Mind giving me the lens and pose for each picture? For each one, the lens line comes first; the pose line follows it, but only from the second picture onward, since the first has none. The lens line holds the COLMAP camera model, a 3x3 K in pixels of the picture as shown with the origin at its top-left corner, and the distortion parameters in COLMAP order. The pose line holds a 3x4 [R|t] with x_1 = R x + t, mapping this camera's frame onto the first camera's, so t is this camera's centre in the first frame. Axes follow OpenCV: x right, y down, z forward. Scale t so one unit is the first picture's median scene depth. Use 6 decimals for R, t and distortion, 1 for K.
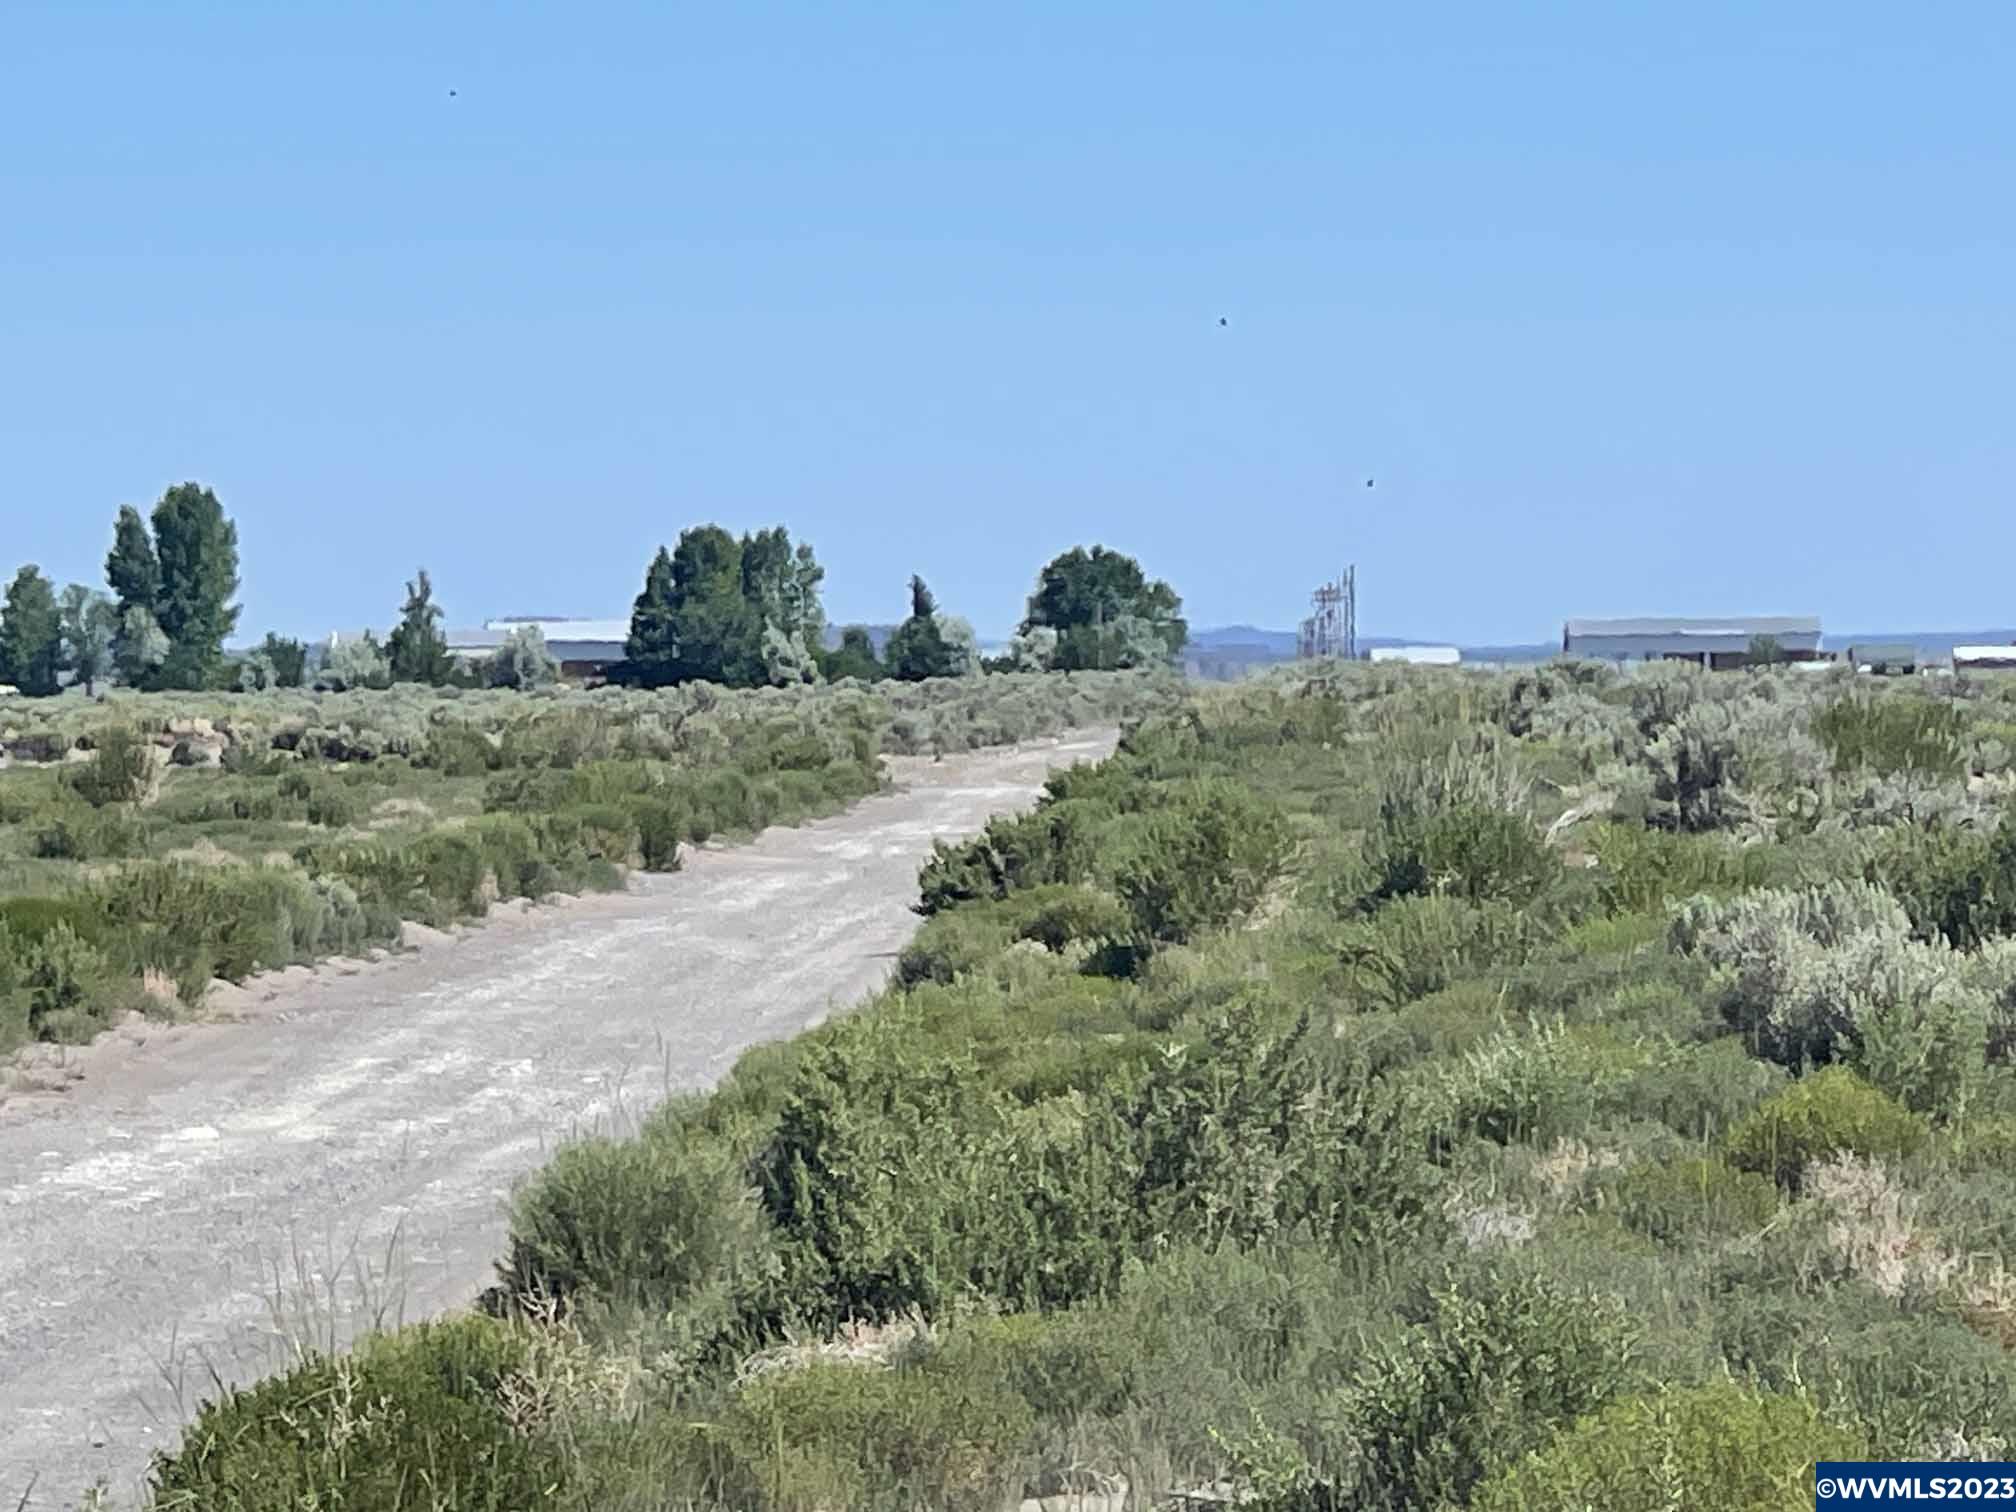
lens RADIAL K [[14484.1, 0, 1006.0], [0, 14484.1, 759.1], [0, 0, 1]] dist [0.126477, 0.000000]
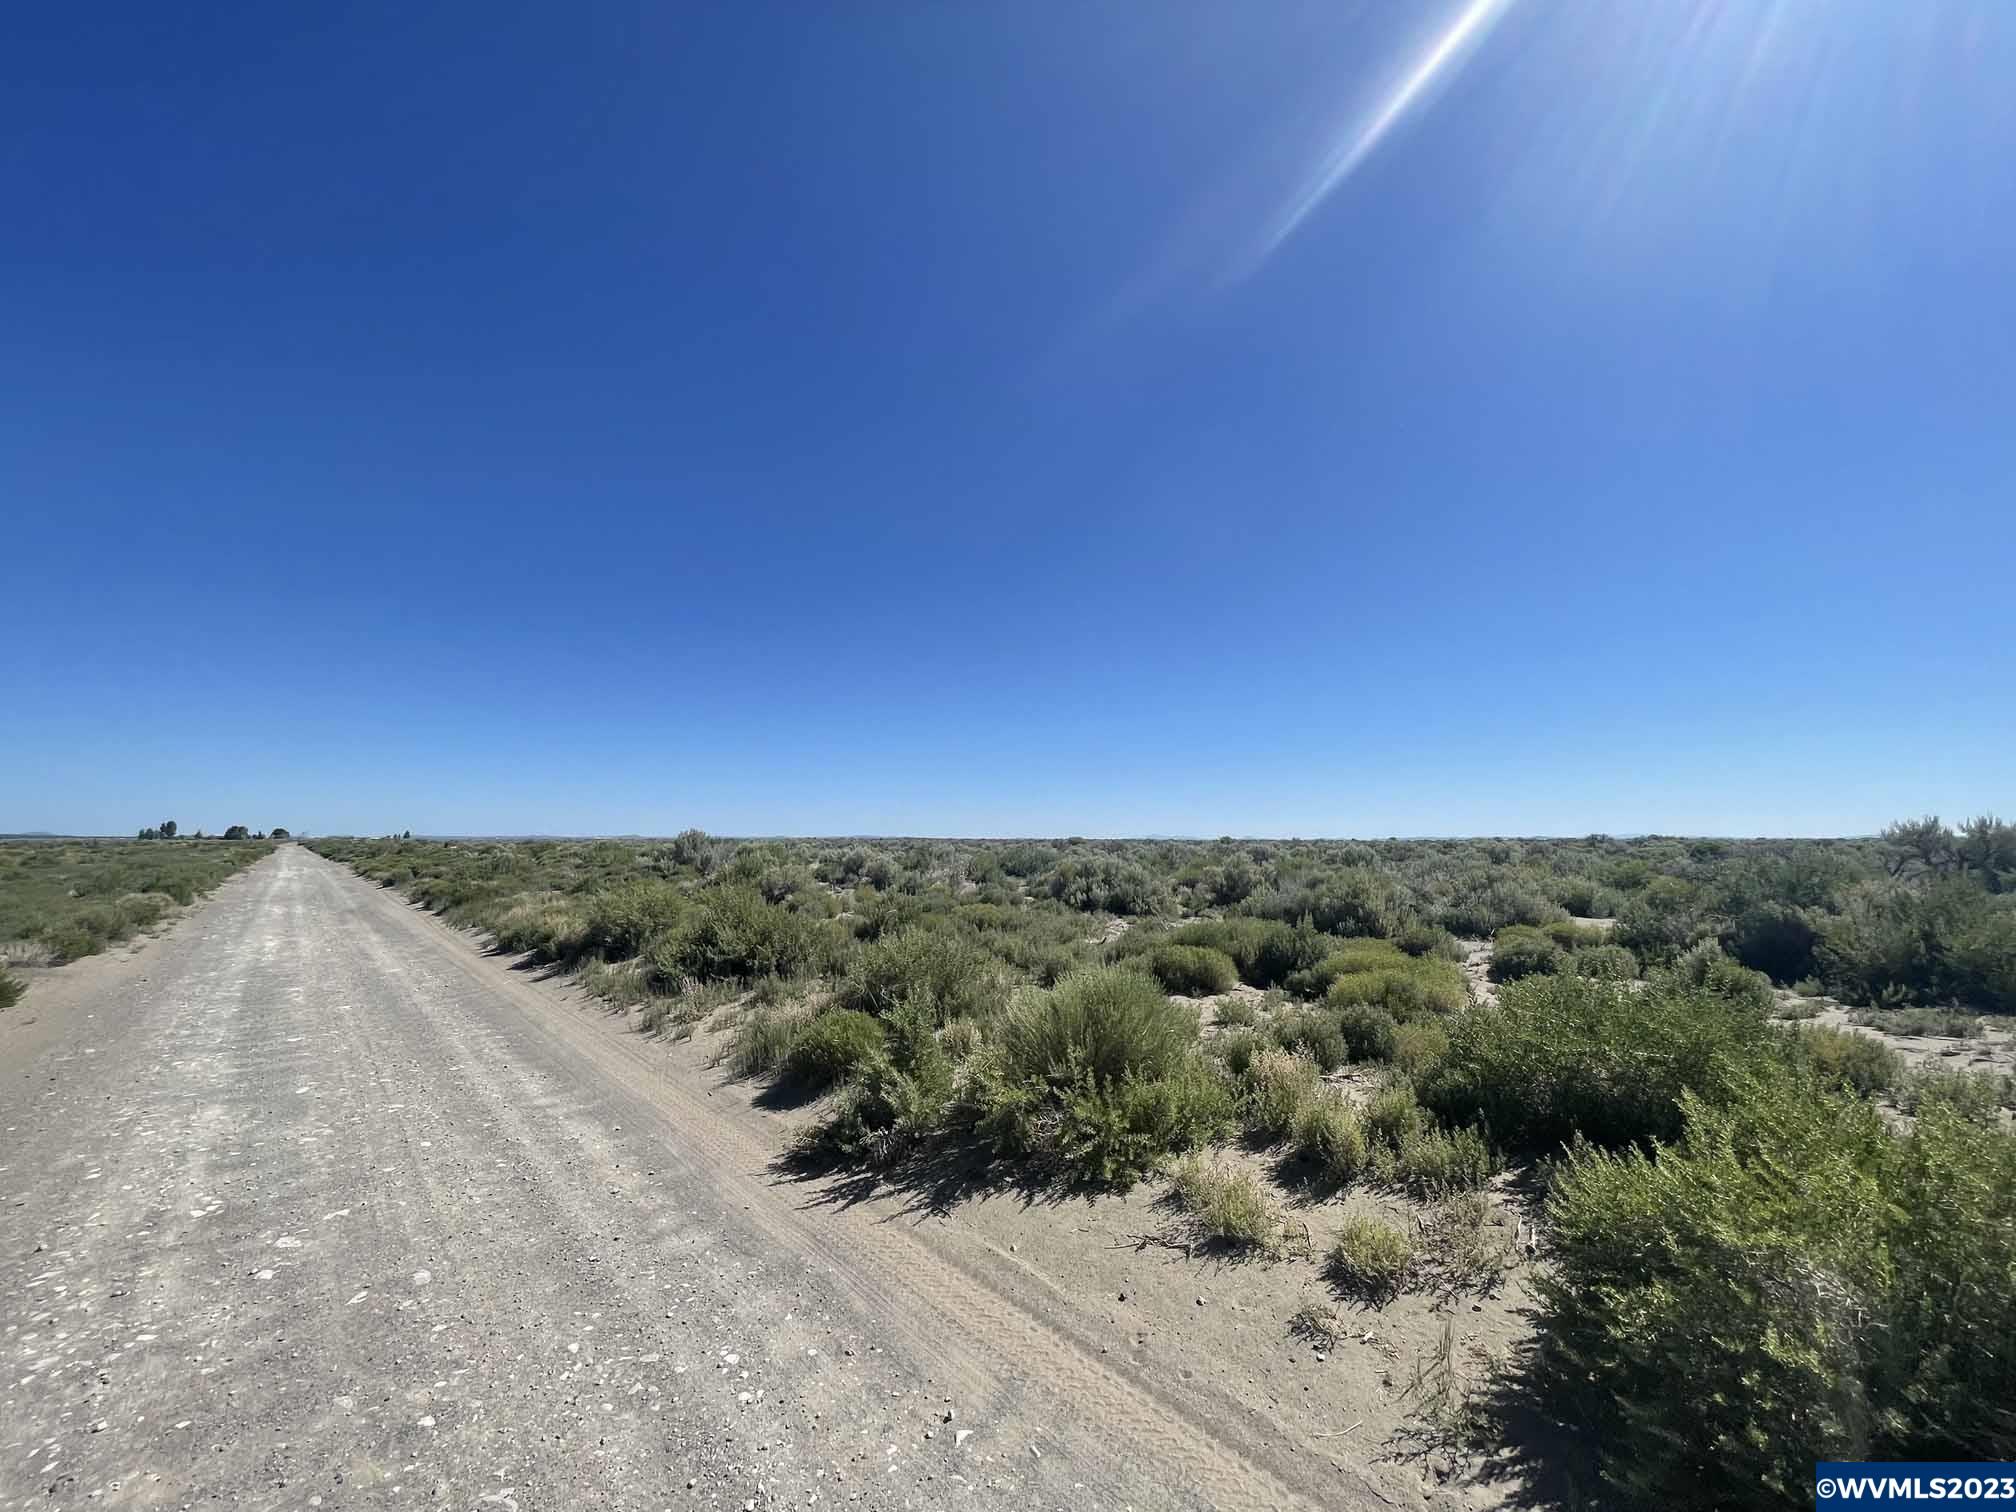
lens RADIAL K [[811.4, 0, 997.8], [0, 811.4, 750.6], [0, 0, 1]] dist [0.001303, -0.001322]
pose [[0.743229, 0.082375, 0.663946, -0.003736], [-0.003252, 0.992824, -0.119537, -0.000430], [-0.669029, 0.086684, 0.738164, 0.127504]]
